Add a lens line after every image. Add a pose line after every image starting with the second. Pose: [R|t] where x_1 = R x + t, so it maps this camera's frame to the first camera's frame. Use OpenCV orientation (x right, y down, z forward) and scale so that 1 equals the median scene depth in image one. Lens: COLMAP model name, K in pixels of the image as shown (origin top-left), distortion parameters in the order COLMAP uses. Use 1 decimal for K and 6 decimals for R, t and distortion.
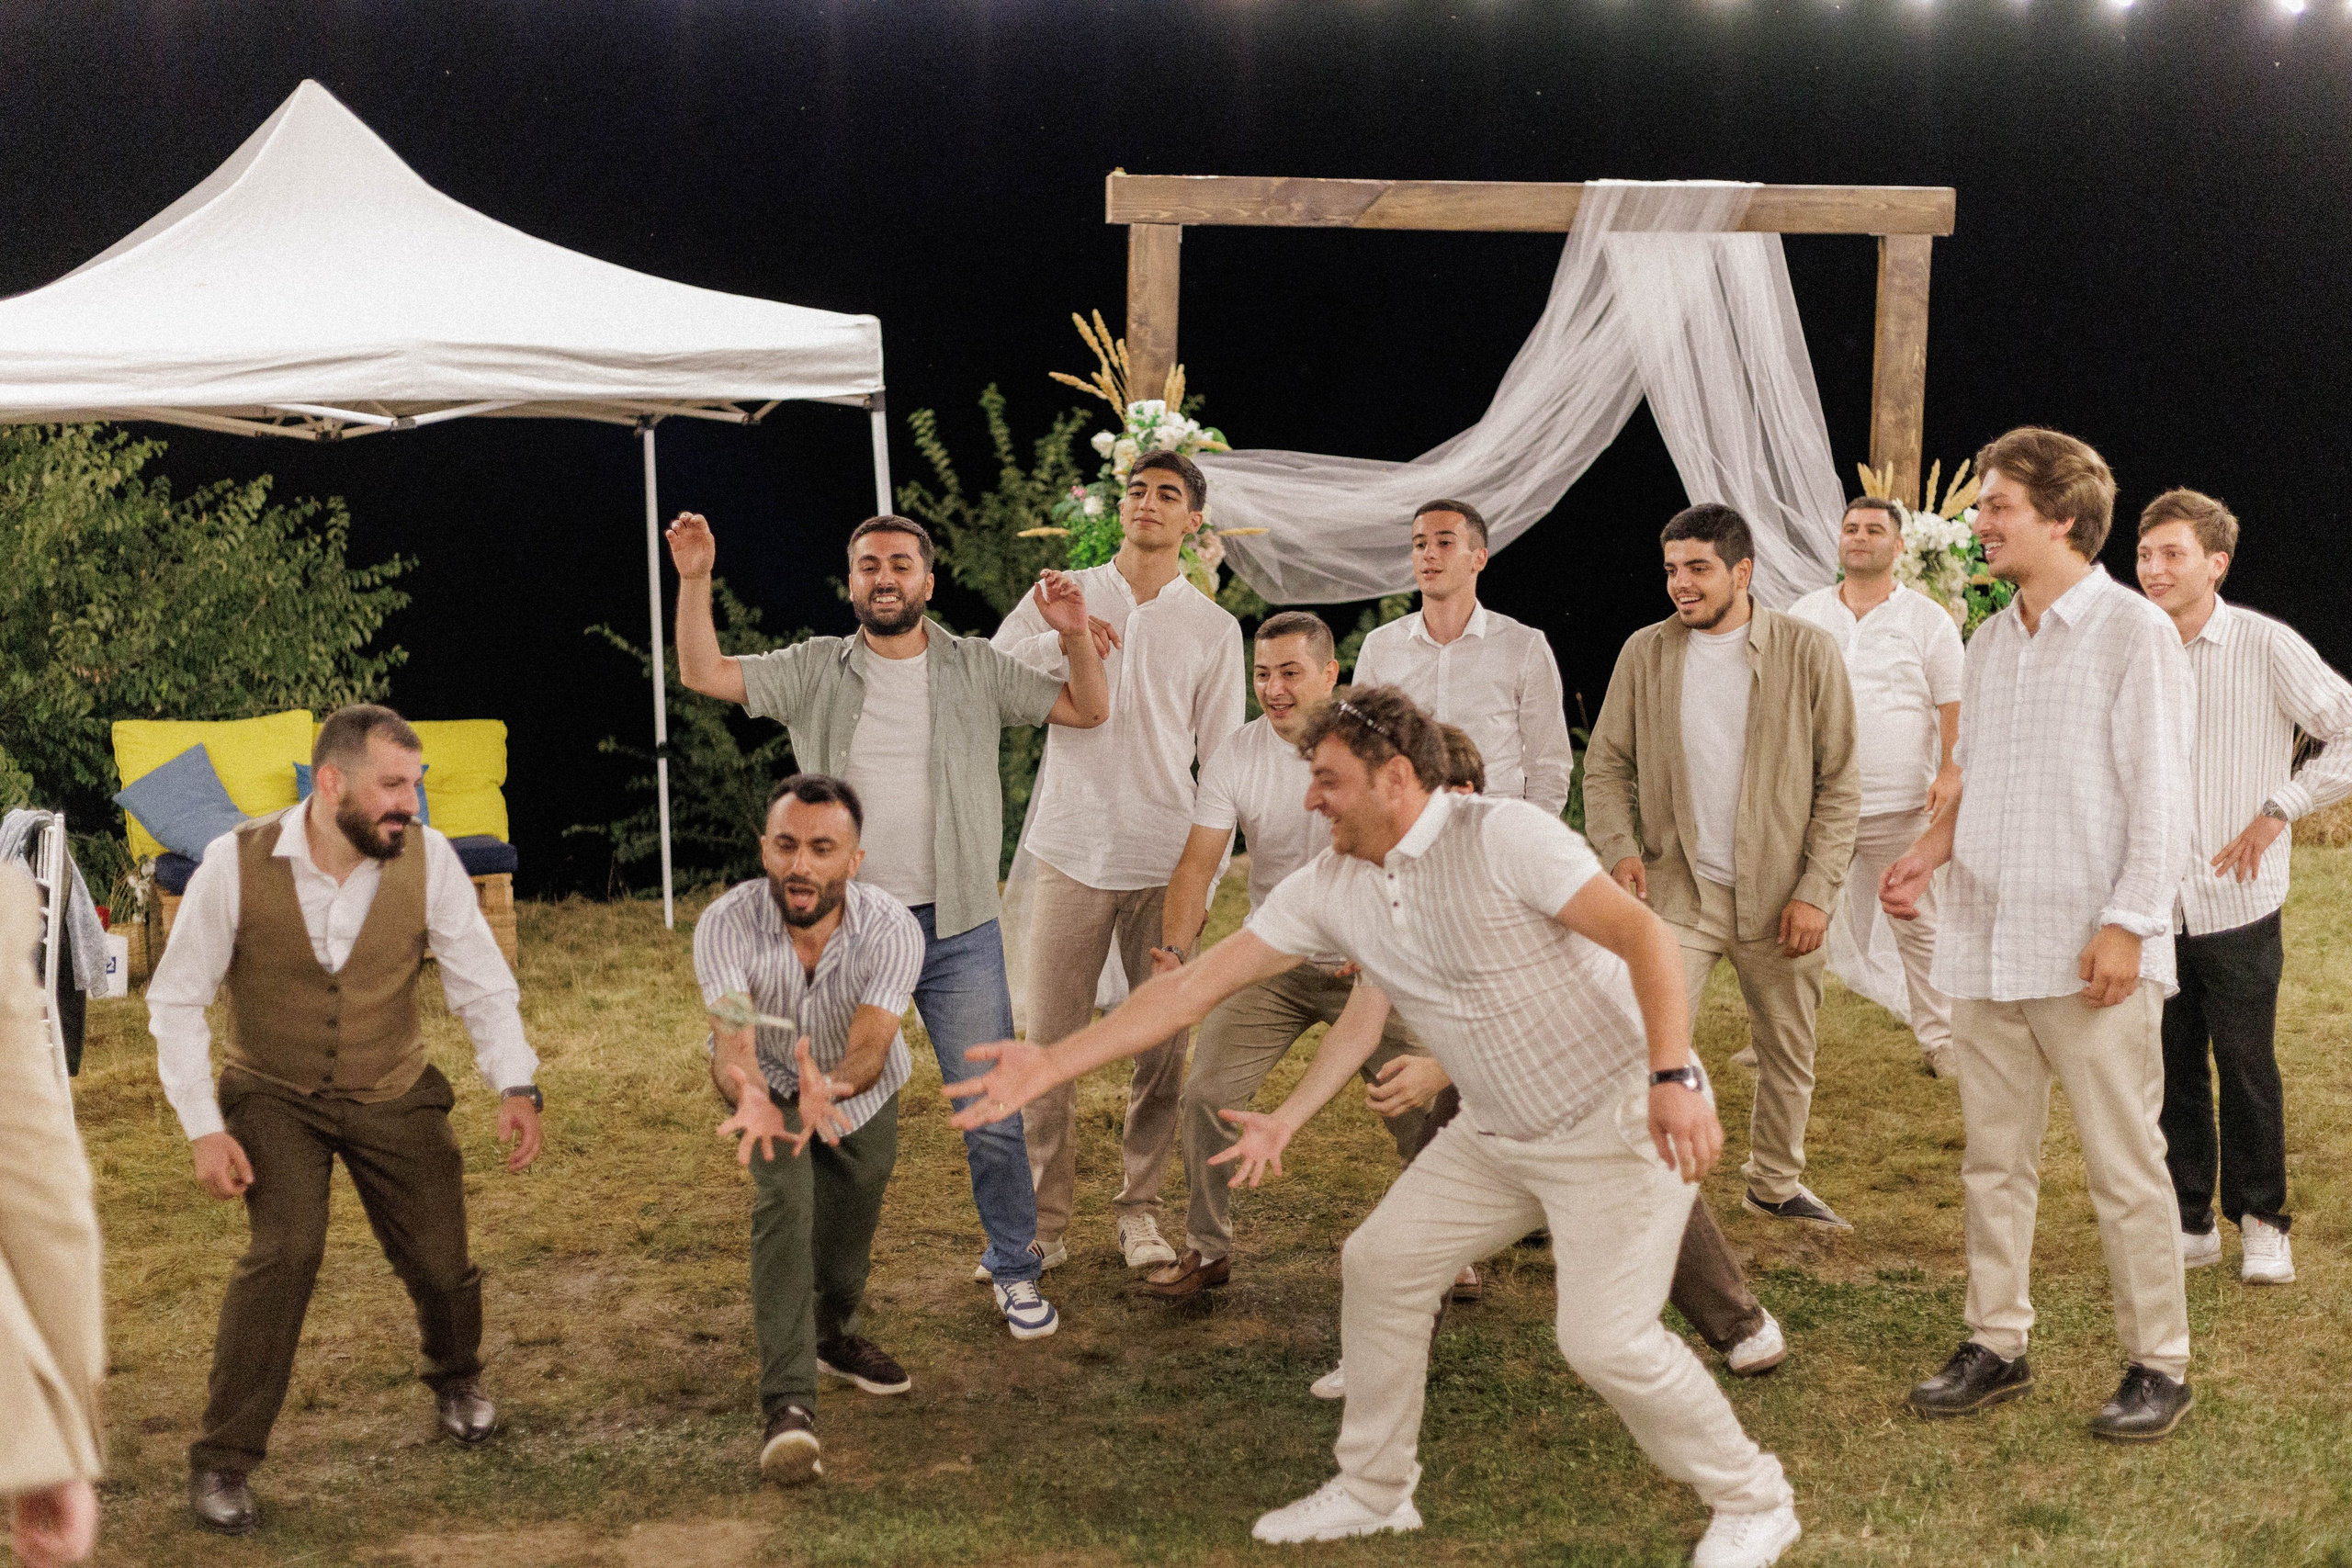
lens RADIAL K [[3382.4, 0, 1176.0], [0, 3382.4, 784.0], [0, 0, 1]] dist [-0.008609, 0.056854]
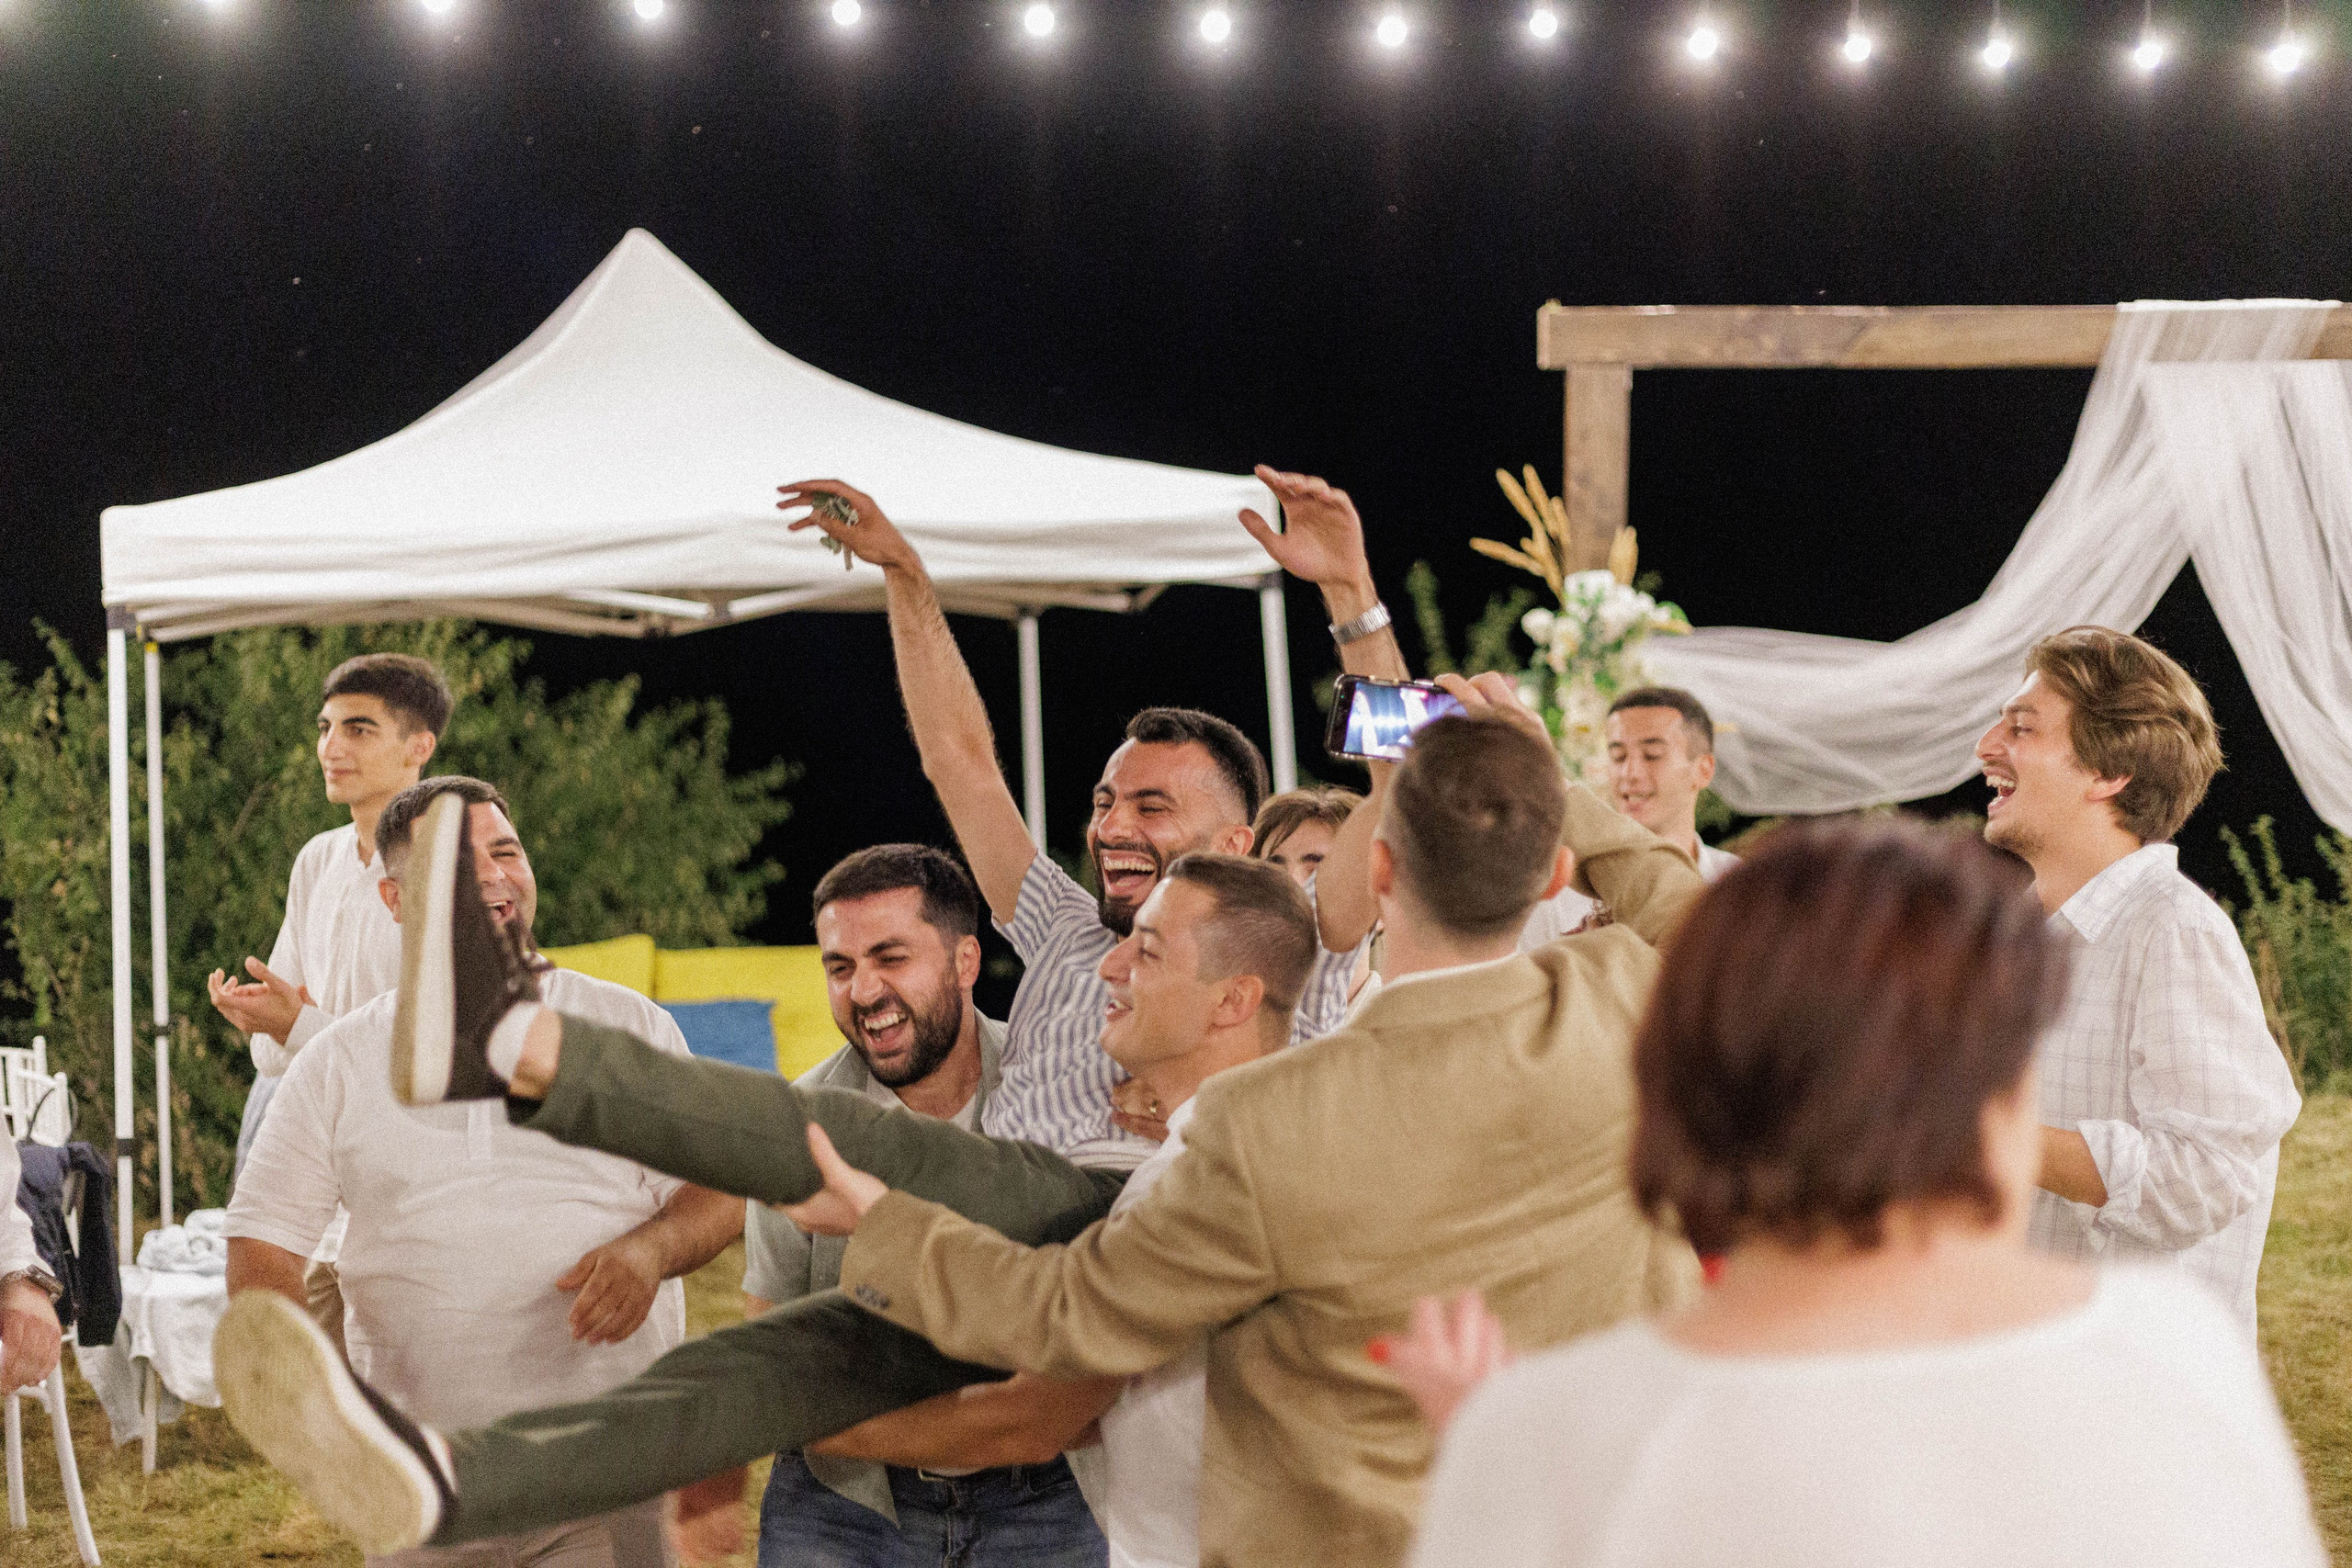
lens RADIAL K [[3382.4, 0, 1176.0], [0, 3382.4, 784.0], [0, 0, 1]] dist [-0.008609, 0.056854]
pose [[0.990941, -0.007753, -0.134074, 0.001739], [-0.000110, 0.998285, -0.058542, -0.011608], [0.134298, 0.058026, 0.989241, 0.152116]]
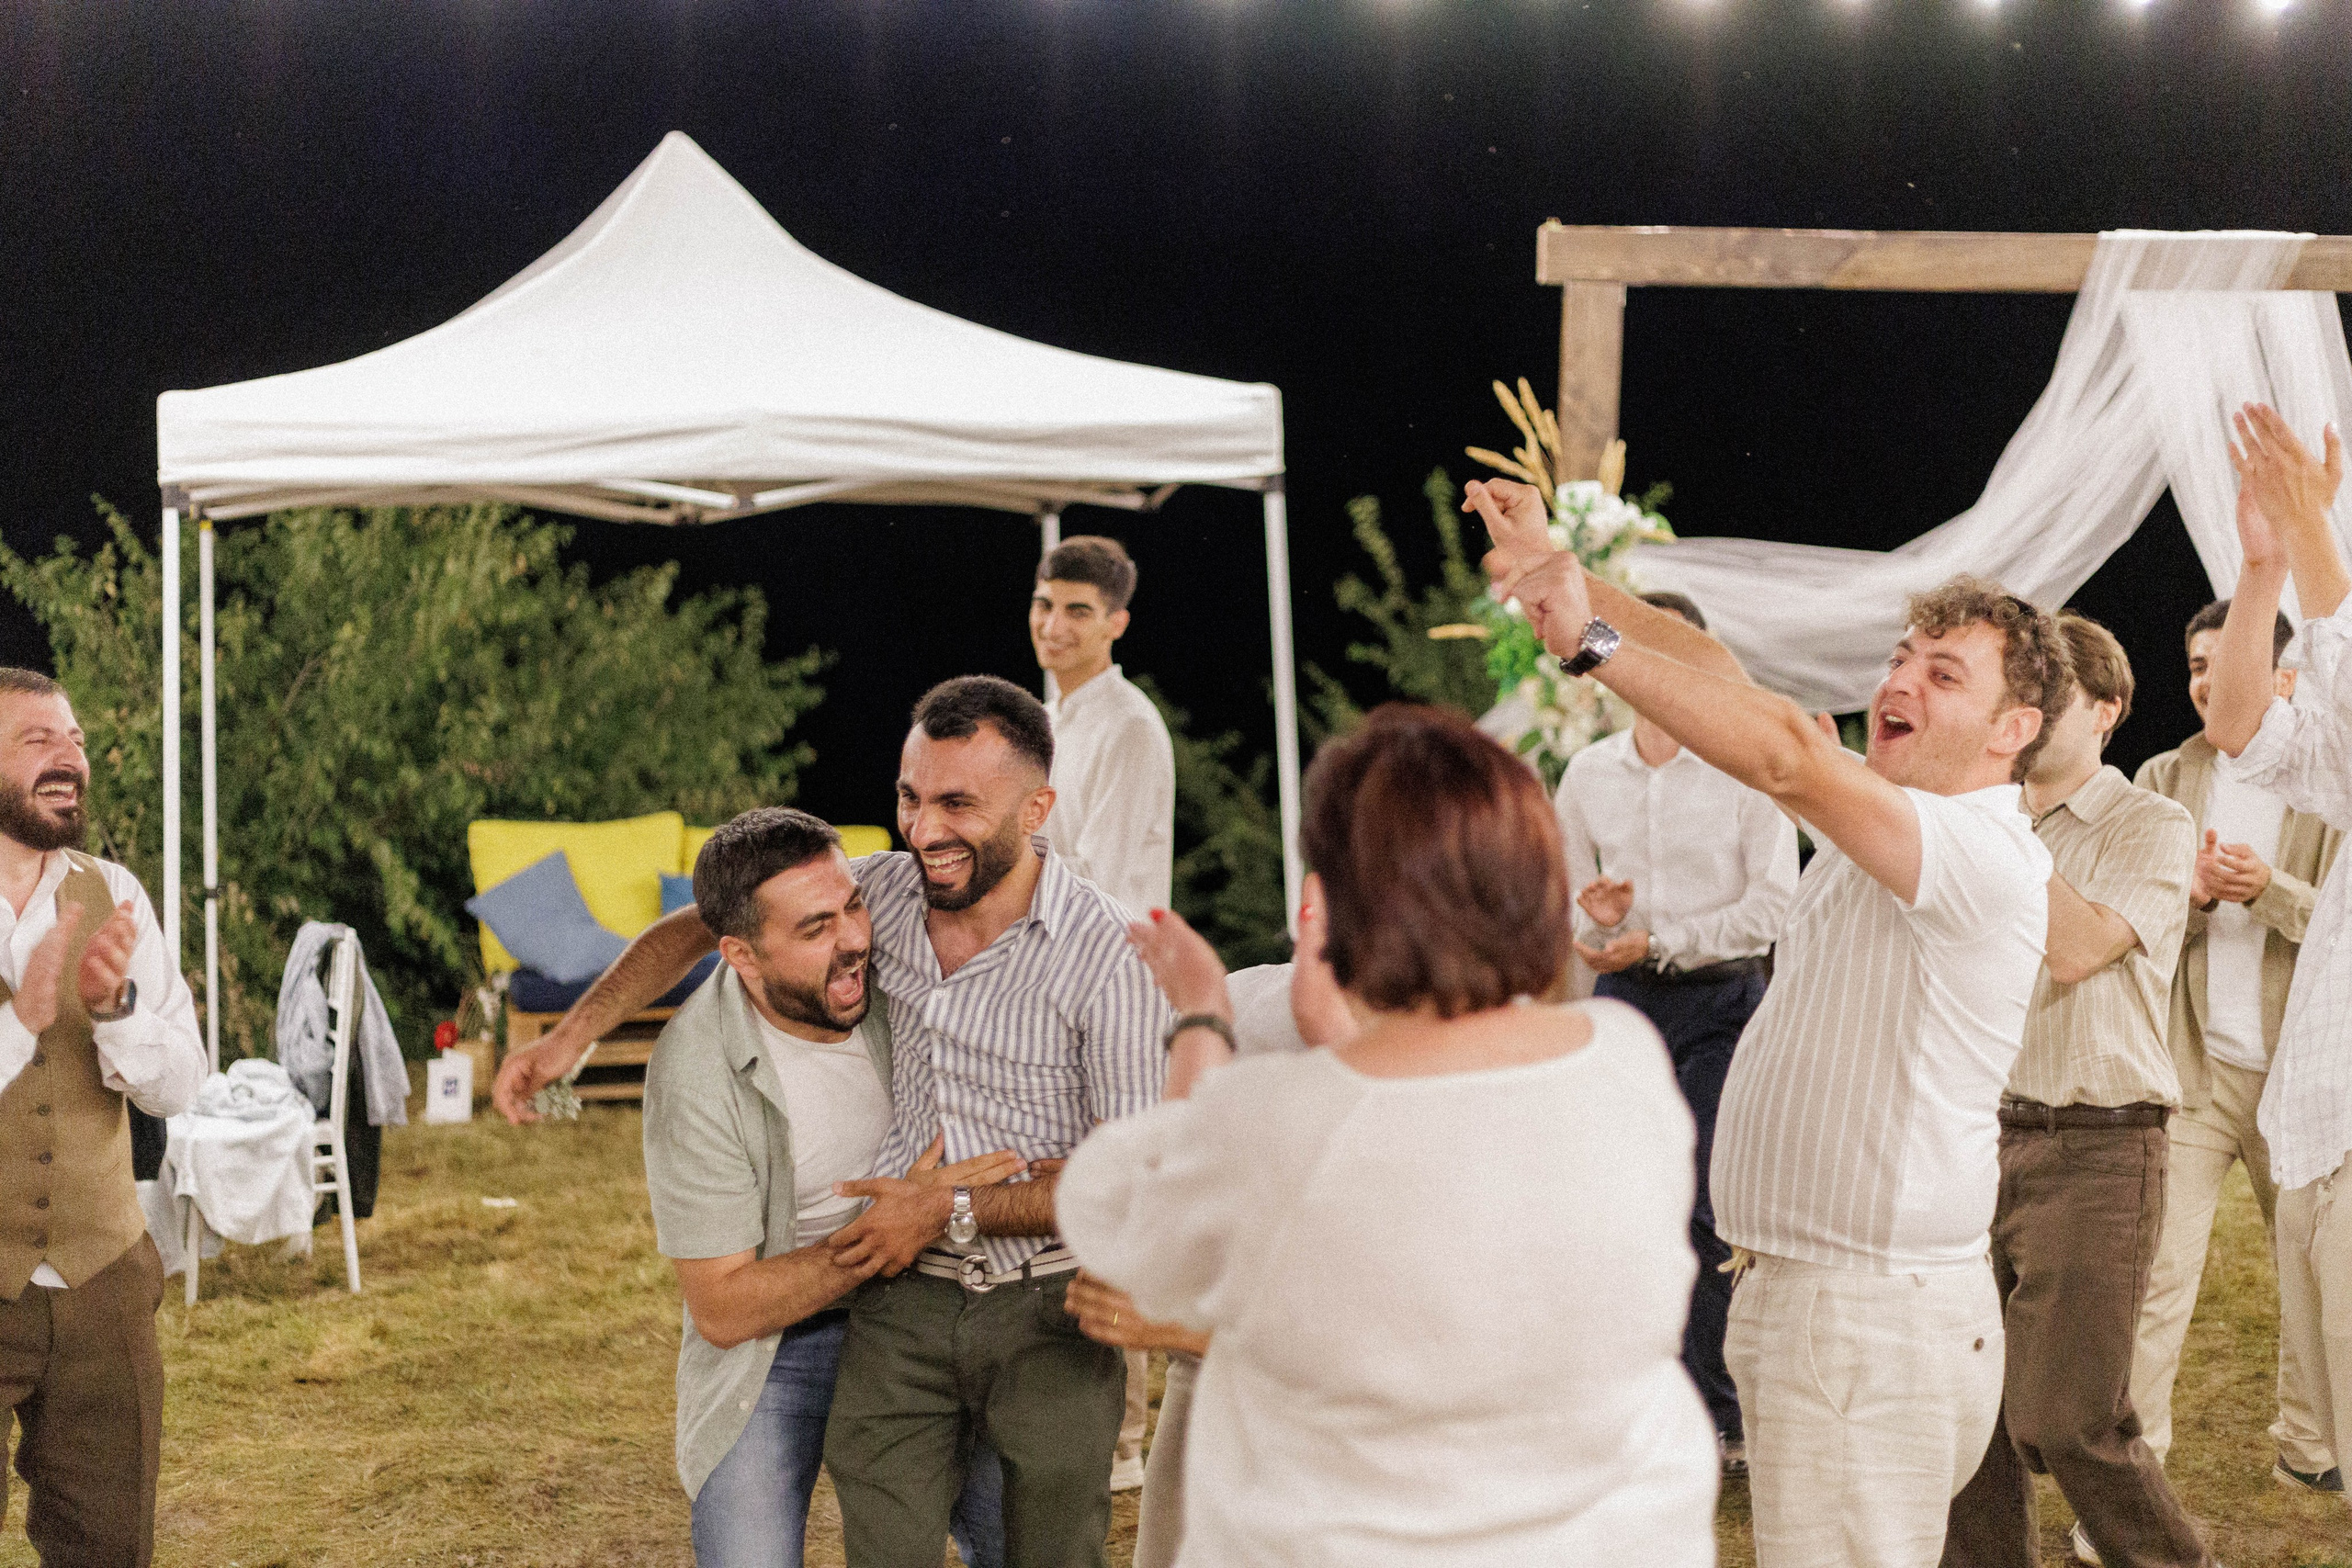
lens RADIAL K [[3382.4, 0, 1176.0], [0, 3382.4, 784.0], [0, 0, 1]] dist [-0.008609, 0.056854]
pose [[0.988547, 0.017934, -0.149847, 0.019948], [-0.022350, 0.999363, -0.027840, -0.008655], [0.149252, 0.030870, 0.988317, 0.117619]]
